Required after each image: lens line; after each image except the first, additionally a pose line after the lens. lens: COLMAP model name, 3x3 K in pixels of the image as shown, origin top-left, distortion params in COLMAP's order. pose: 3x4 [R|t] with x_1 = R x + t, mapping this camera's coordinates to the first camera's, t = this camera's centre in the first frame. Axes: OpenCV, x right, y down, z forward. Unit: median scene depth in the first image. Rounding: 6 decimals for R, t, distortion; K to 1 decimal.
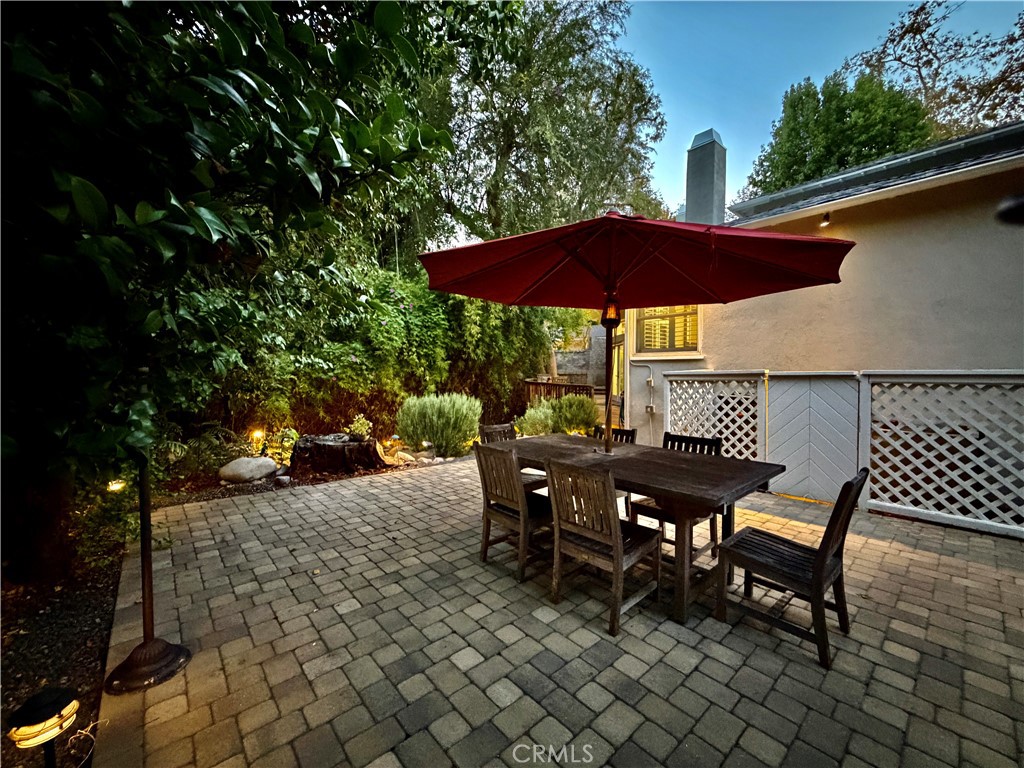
lens RADIAL K [[420.9, 0, 509.5], [0, 420.9, 383.7], [0, 0, 1]] dist [0.001171, -0.000316]
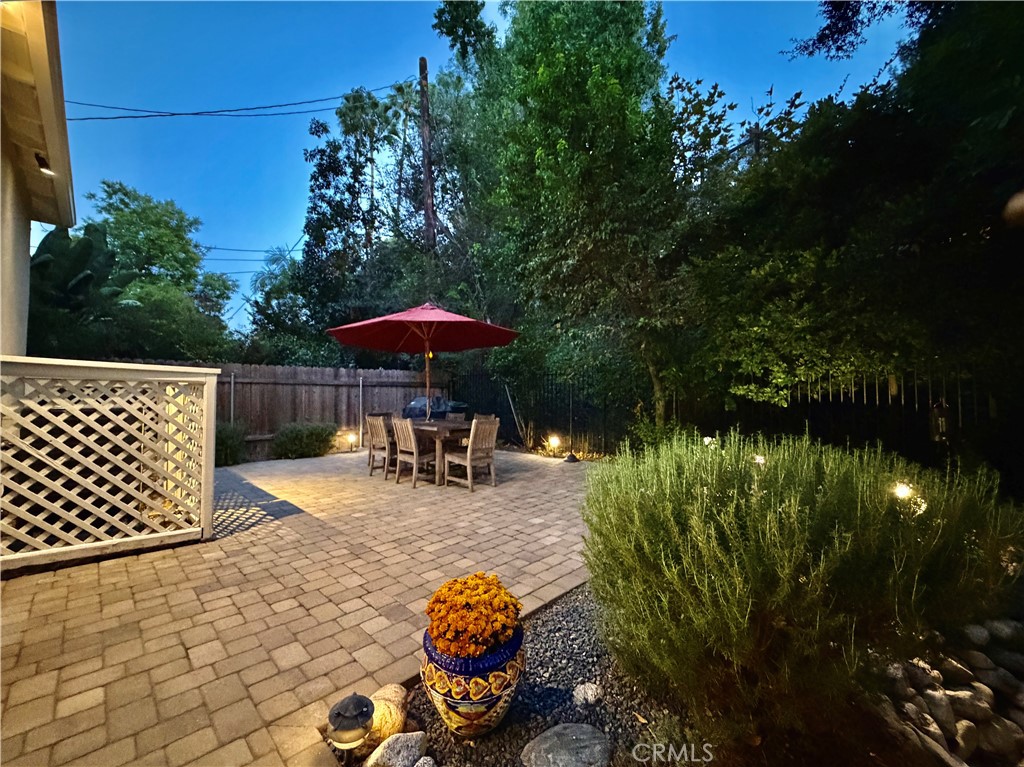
lens RADIAL K [[420.9, 0, 509.5], [0, 420.9, 383.2], [0, 0, 1]] dist [0.001171, -0.000316]
pose [[-0.997128, 0.000089, -0.075730, -0.003429], [-0.000594, 0.999959, 0.008999, -0.025219], [0.075728, 0.009018, -0.997088, 2.105948]]
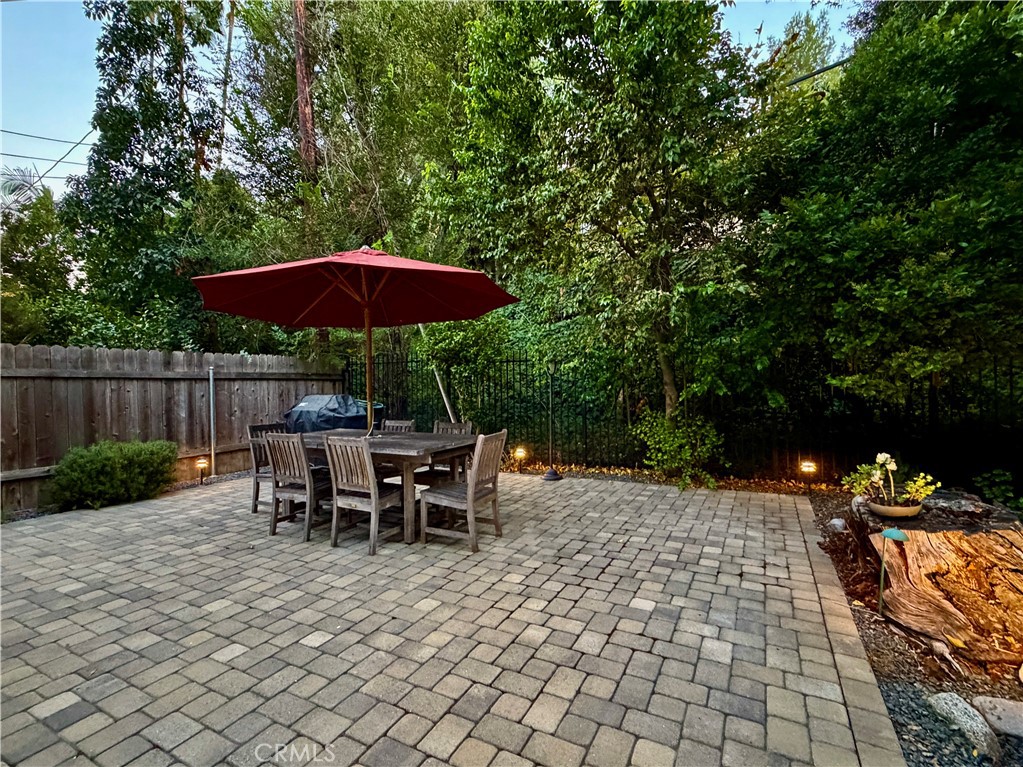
lens RADIAL K [[481.0, 0, 511.5], [0, 481.0, 383.5], [0, 0, 1]] dist [-0.001177, -0.000698]
pose [[-0.930731, 0.015181, -0.365389, 0.250818], [0.003264, 0.999443, 0.033211, -0.028014], [0.365689, 0.029718, -0.930262, 1.720005]]
